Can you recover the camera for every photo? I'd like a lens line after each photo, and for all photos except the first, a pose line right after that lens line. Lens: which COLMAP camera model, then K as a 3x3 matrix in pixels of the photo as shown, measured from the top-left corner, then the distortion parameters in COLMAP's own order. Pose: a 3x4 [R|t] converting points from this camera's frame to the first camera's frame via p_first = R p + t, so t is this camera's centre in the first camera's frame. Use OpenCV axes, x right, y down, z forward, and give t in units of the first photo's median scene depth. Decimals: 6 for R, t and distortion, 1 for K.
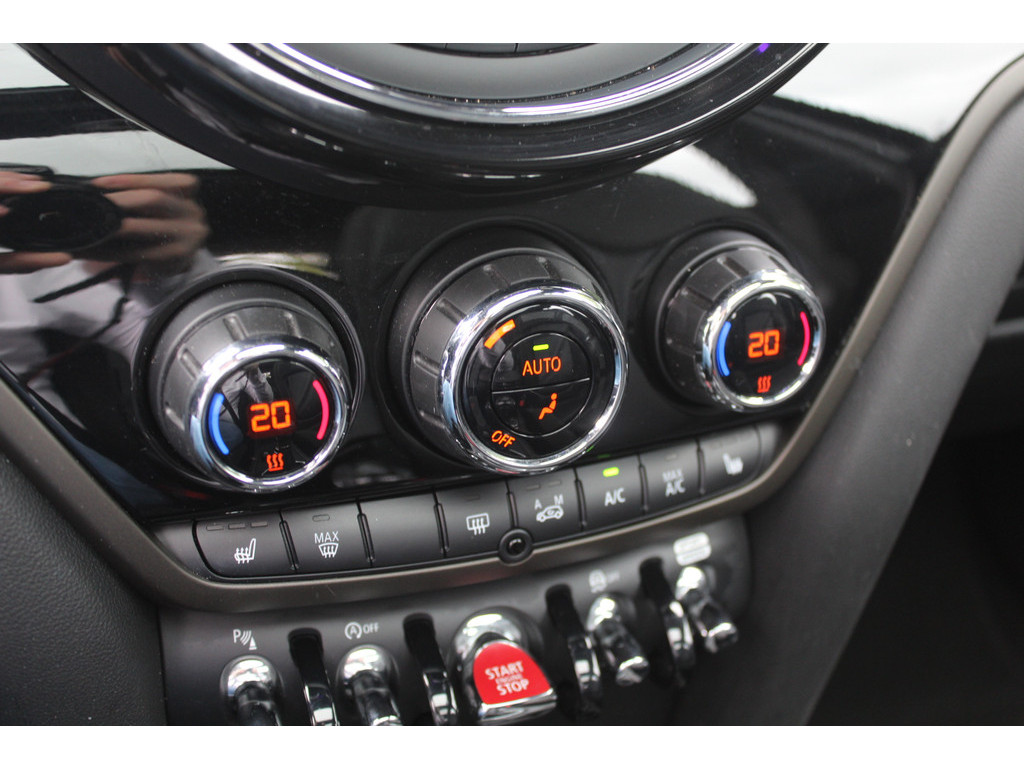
lens RADIAL K [[1387.6, 0, 512.0], [0, 1387.6, 384.0], [0, 0, 1]] dist [-0.054807, 0.001520]
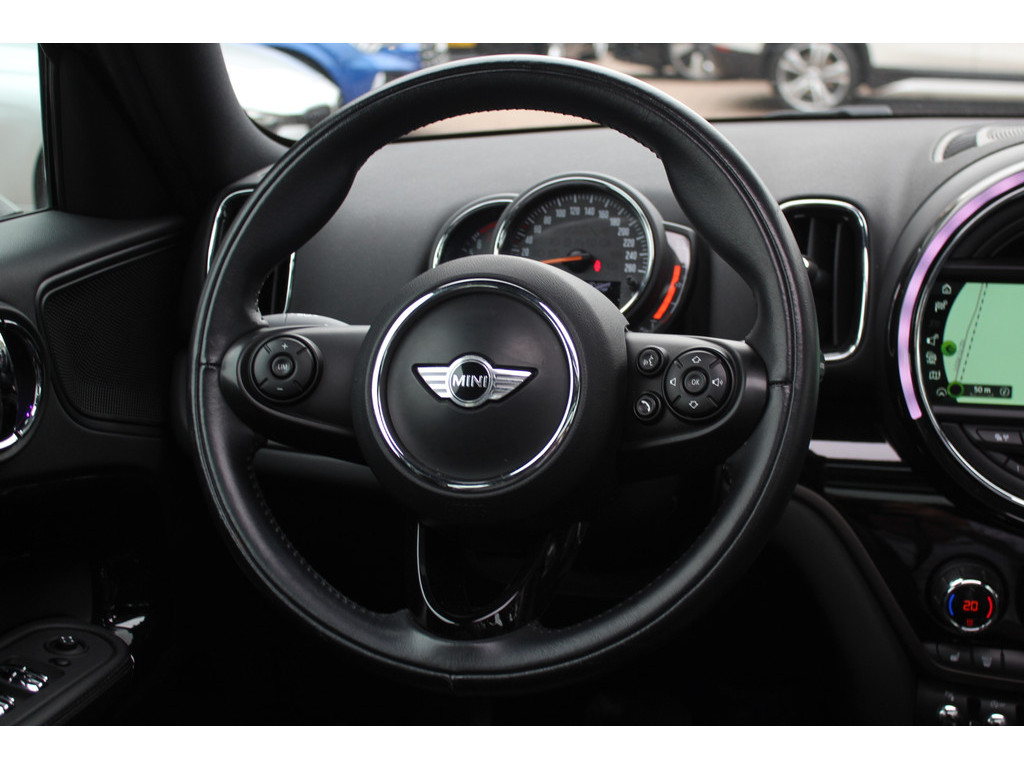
lens RADIAL K [[1323.6, 0, 523.7], [0, 1323.6, 378.4], [0, 0, 1]] dist [-0.084076, 0.074682]
pose [[0.831064, 0.102380, -0.546672, 0.408253], [-0.208027, 0.968788, -0.134815, 0.104567], [0.515807, 0.225763, 0.826423, -1.514180]]
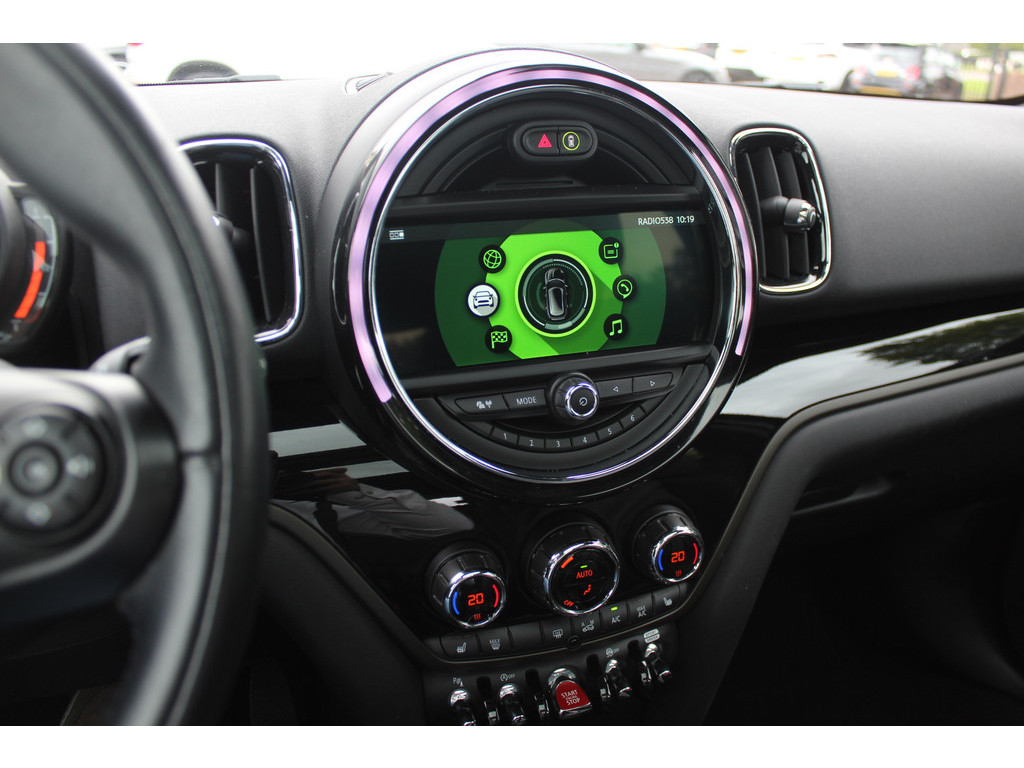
lens RADIAL K [[865.1, 0, 512.0], [0, 865.1, 384.0], [0, 0, 1]] dist [-0.150340, 0.136082]
pose [[0.998512, -0.016474, -0.051987, -0.018988], [0.011729, 0.995846, -0.090290, -0.185057], [0.053259, 0.089546, 0.994558, -0.470358]]
